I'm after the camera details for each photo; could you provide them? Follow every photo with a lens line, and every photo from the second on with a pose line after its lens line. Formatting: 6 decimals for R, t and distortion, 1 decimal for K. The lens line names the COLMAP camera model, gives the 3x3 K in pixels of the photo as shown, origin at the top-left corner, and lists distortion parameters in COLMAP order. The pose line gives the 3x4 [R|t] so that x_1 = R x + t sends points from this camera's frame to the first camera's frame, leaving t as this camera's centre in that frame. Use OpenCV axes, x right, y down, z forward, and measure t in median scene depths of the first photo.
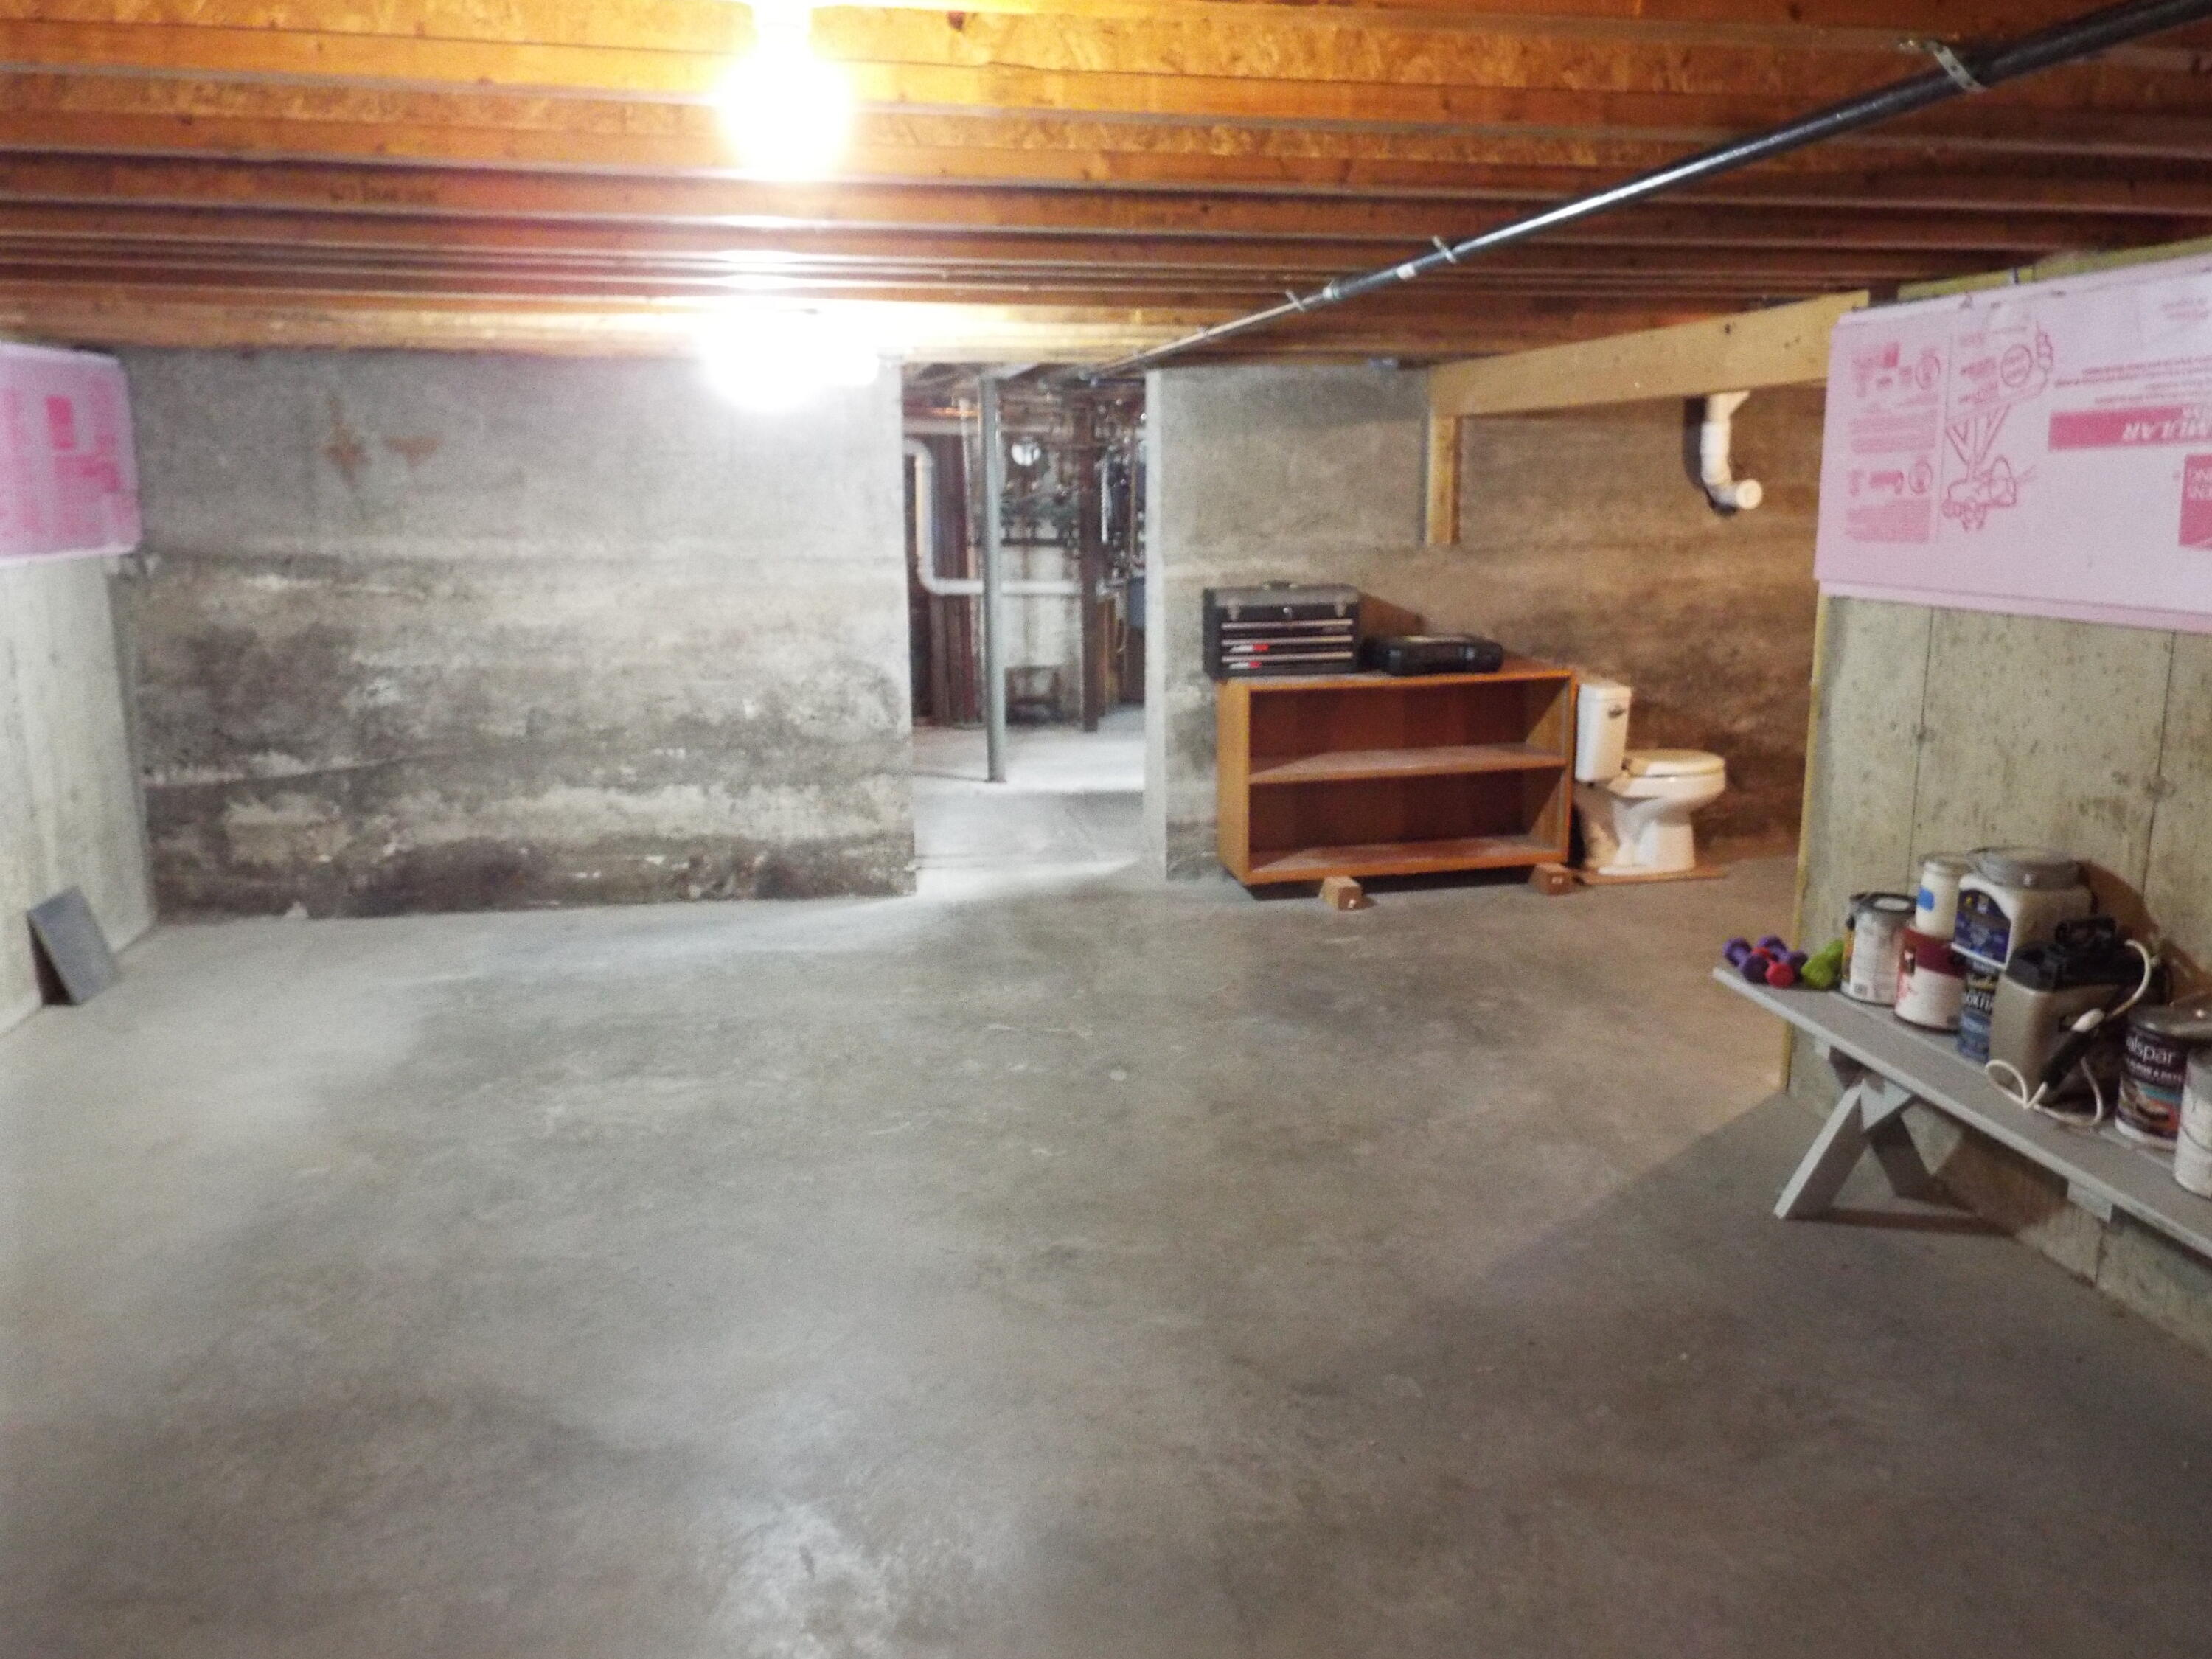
lens RADIAL K [[1608.1, 0, 1112.2], [0, 1608.1, 807.4], [0, 0, 1]] dist [-0.014520, 0.017326]
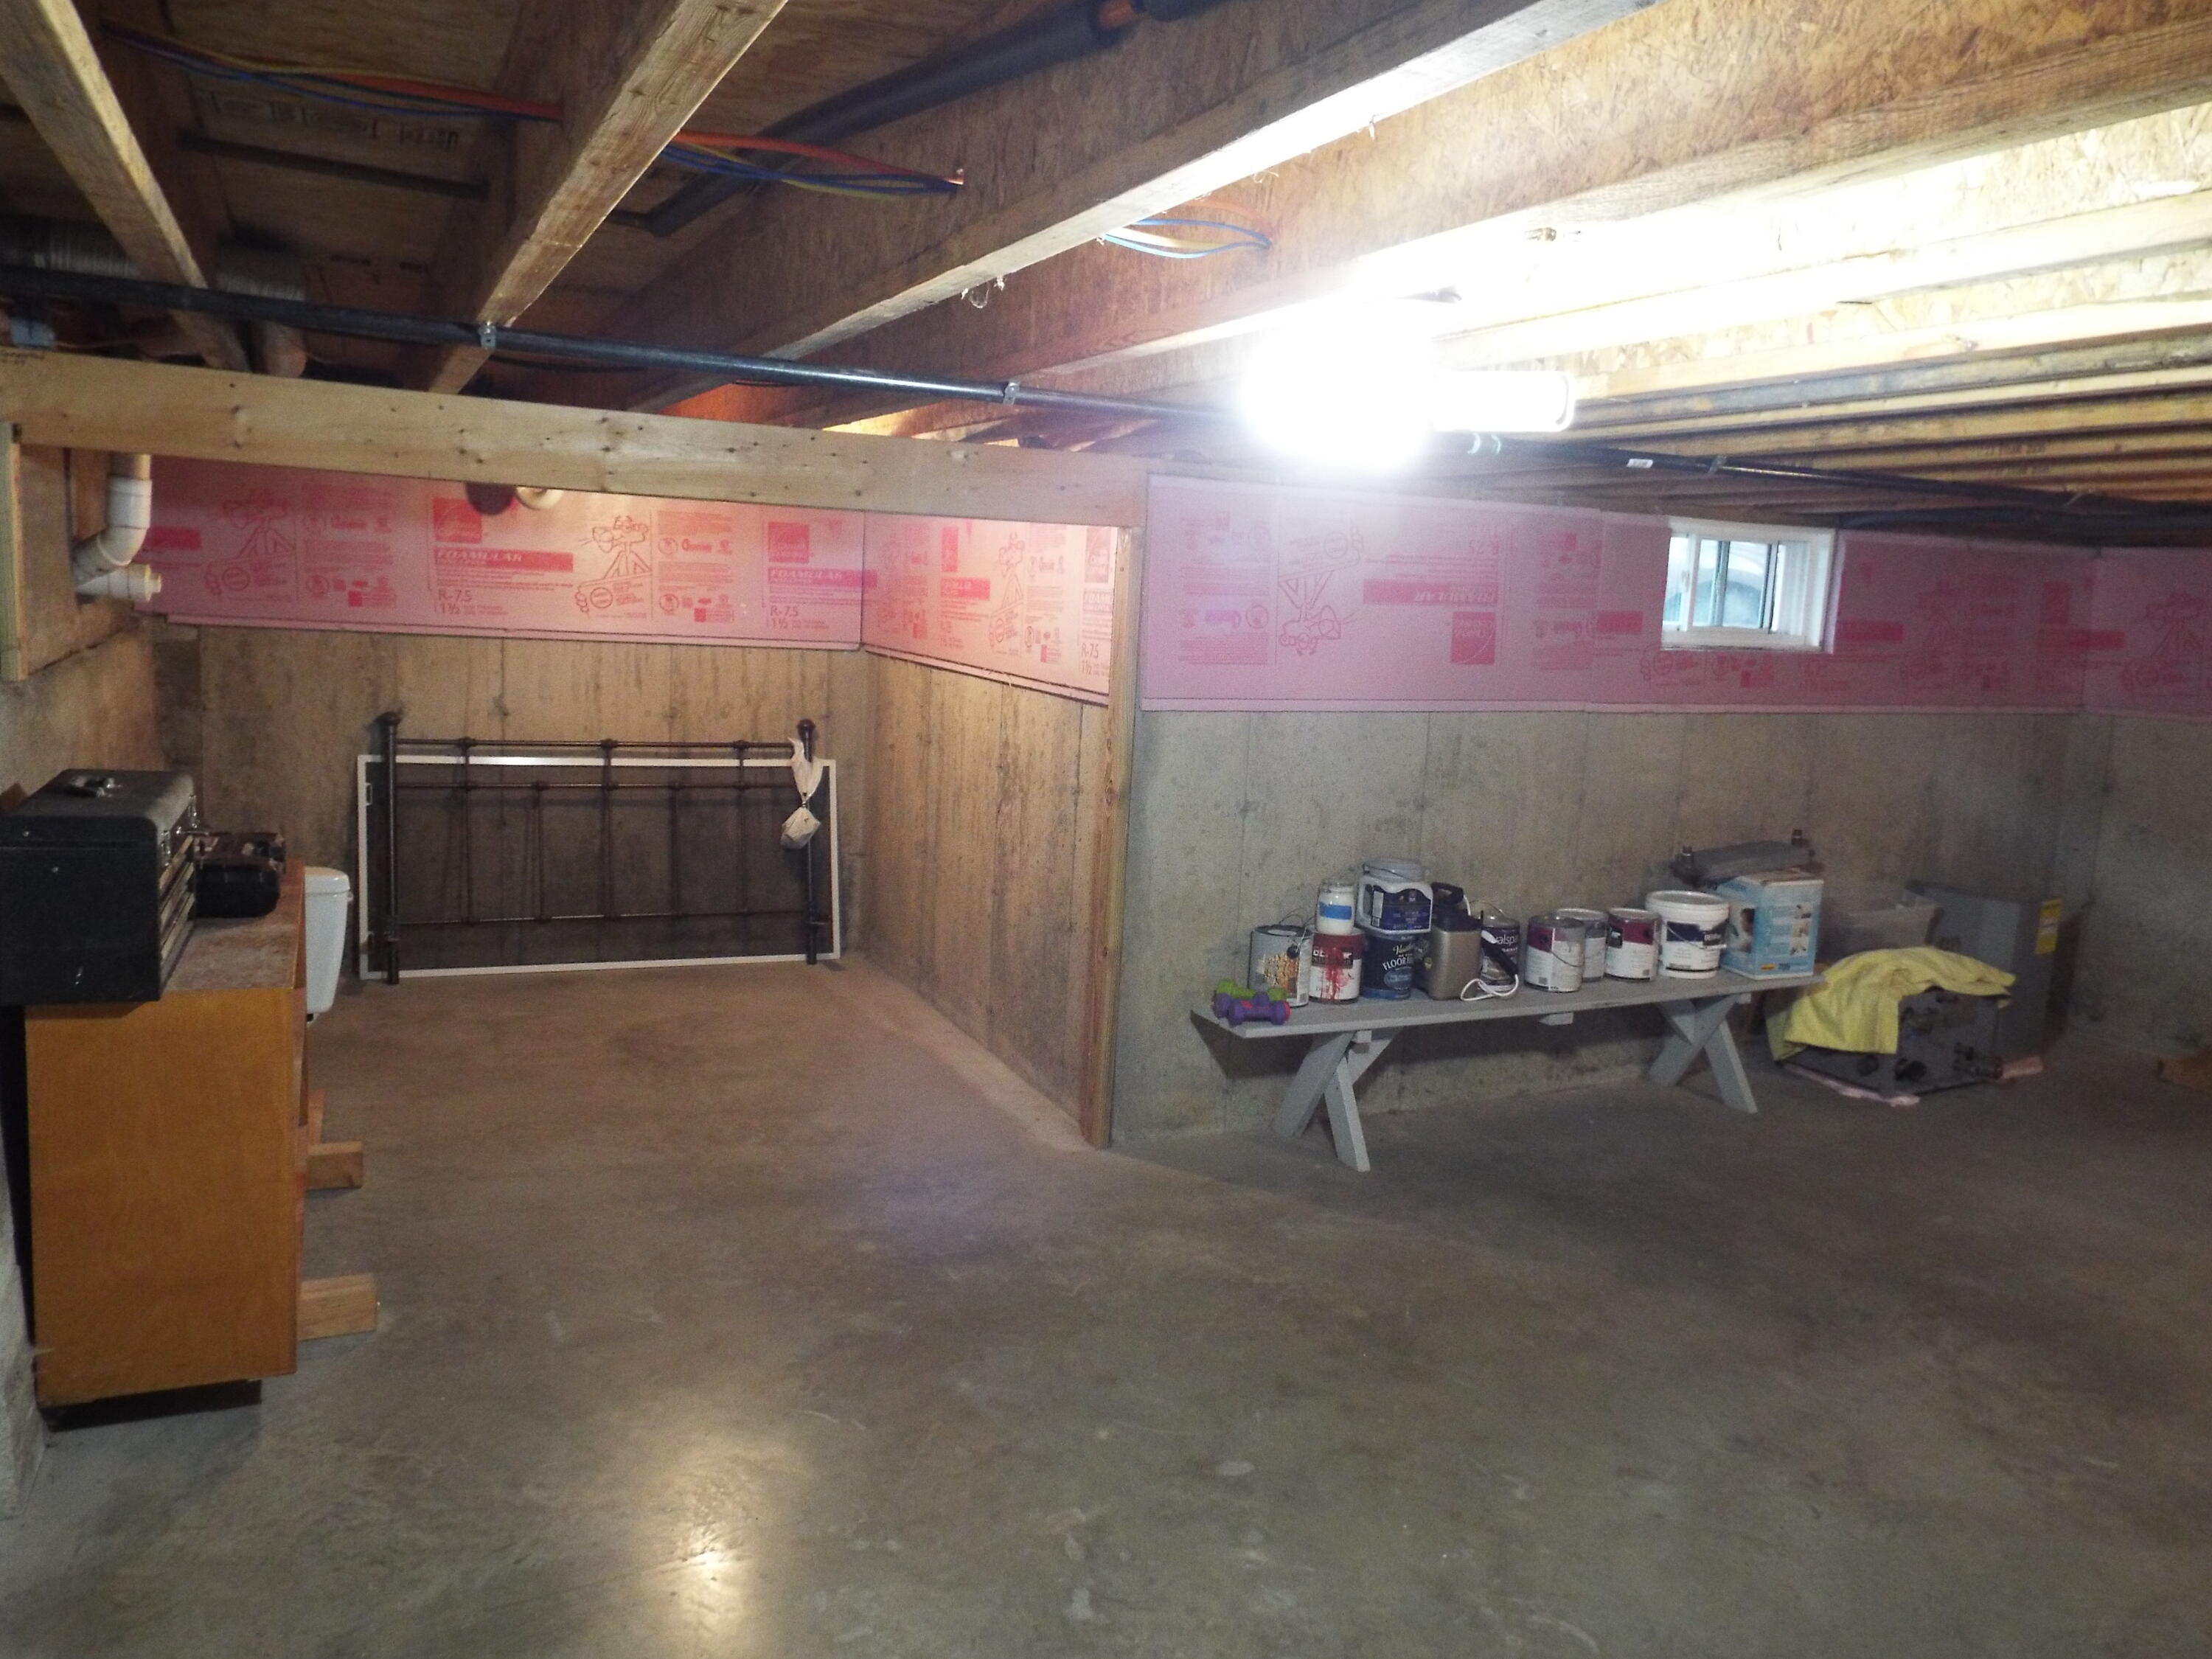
lens RADIAL K [[1608.1, 0, 1110.9], [0, 1608.1, 838.6], [0, 0, 1]] dist [-0.014520, 0.017326]
pose [[-0.259181, -0.146938, 0.954586, -0.712828], [0.157166, 0.968769, 0.191793, -0.281663], [-0.952955, 0.199738, -0.227993, 1.355799]]
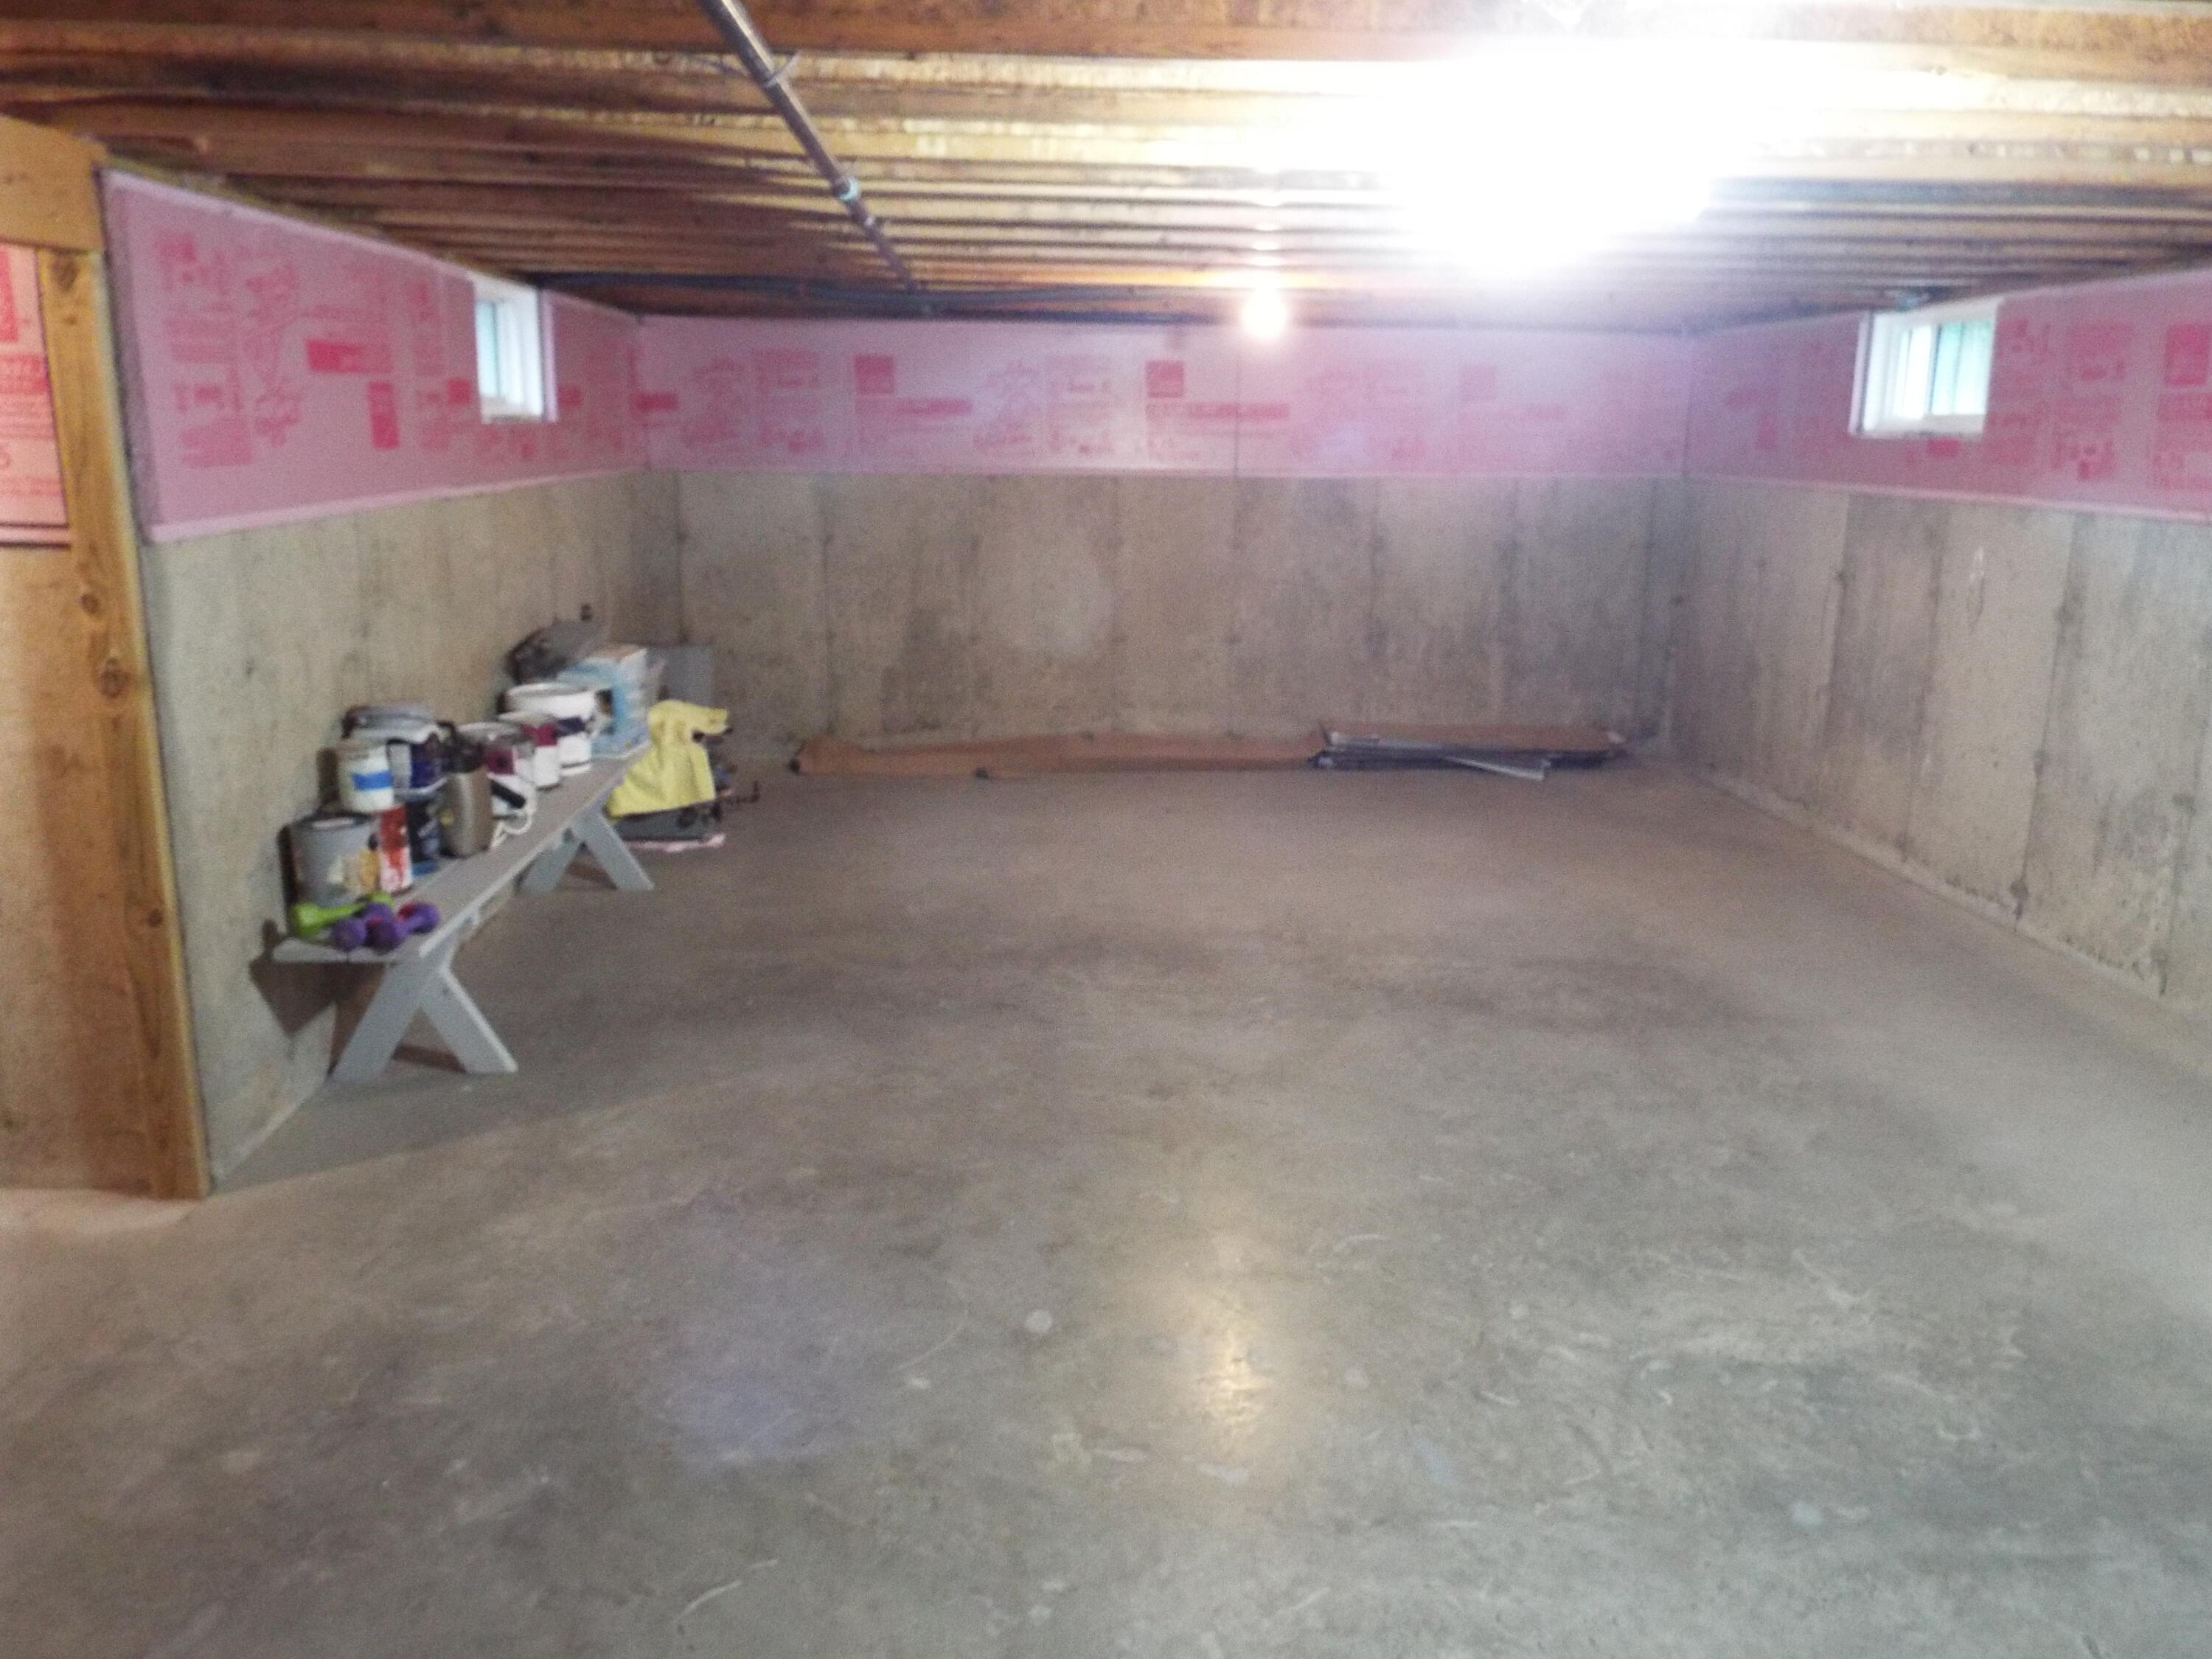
lens RADIAL K [[1608.1, 0, 1109.7], [0, 1608.1, 833.0], [0, 0, 1]] dist [-0.014520, 0.017326]
pose [[-0.992728, -0.037027, 0.114544, -0.107937], [0.016498, 0.900696, 0.434138, -0.345847], [-0.119244, 0.432870, -0.893535, 1.751841]]
